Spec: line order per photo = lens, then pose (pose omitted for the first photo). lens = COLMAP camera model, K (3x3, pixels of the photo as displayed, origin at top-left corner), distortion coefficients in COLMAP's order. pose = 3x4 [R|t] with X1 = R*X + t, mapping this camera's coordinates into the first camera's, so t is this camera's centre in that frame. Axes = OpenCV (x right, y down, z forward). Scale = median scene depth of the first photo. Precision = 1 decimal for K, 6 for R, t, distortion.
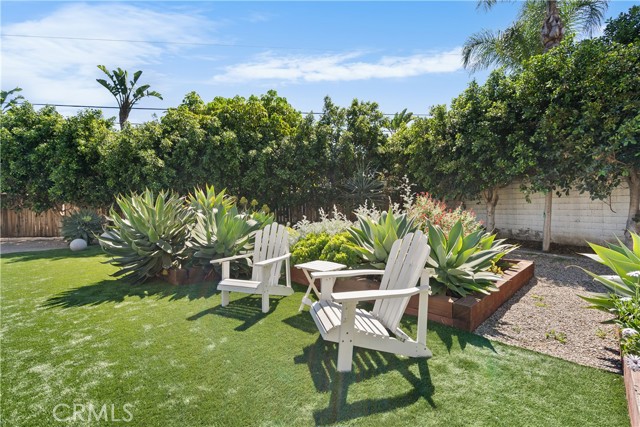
lens RADIAL K [[289.2, 0, 323.2], [0, 289.2, 214.6], [0, 0, 1]] dist [-0.001293, 0.000142]
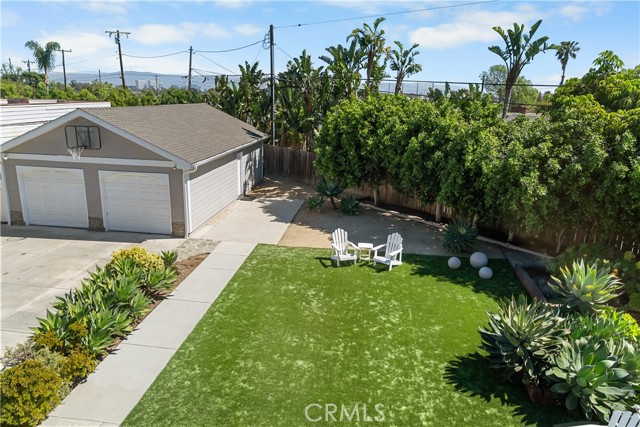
lens RADIAL K [[438.1, 0, 320.0], [0, 438.1, 213.5], [0, 0, 1]] dist [-0.011113, -0.001820]
pose [[0.575853, 0.243608, -0.780416, 0.088472], [-0.054983, 0.963953, 0.260329, -0.422662], [0.815703, -0.107002, 0.568489, -0.290901]]
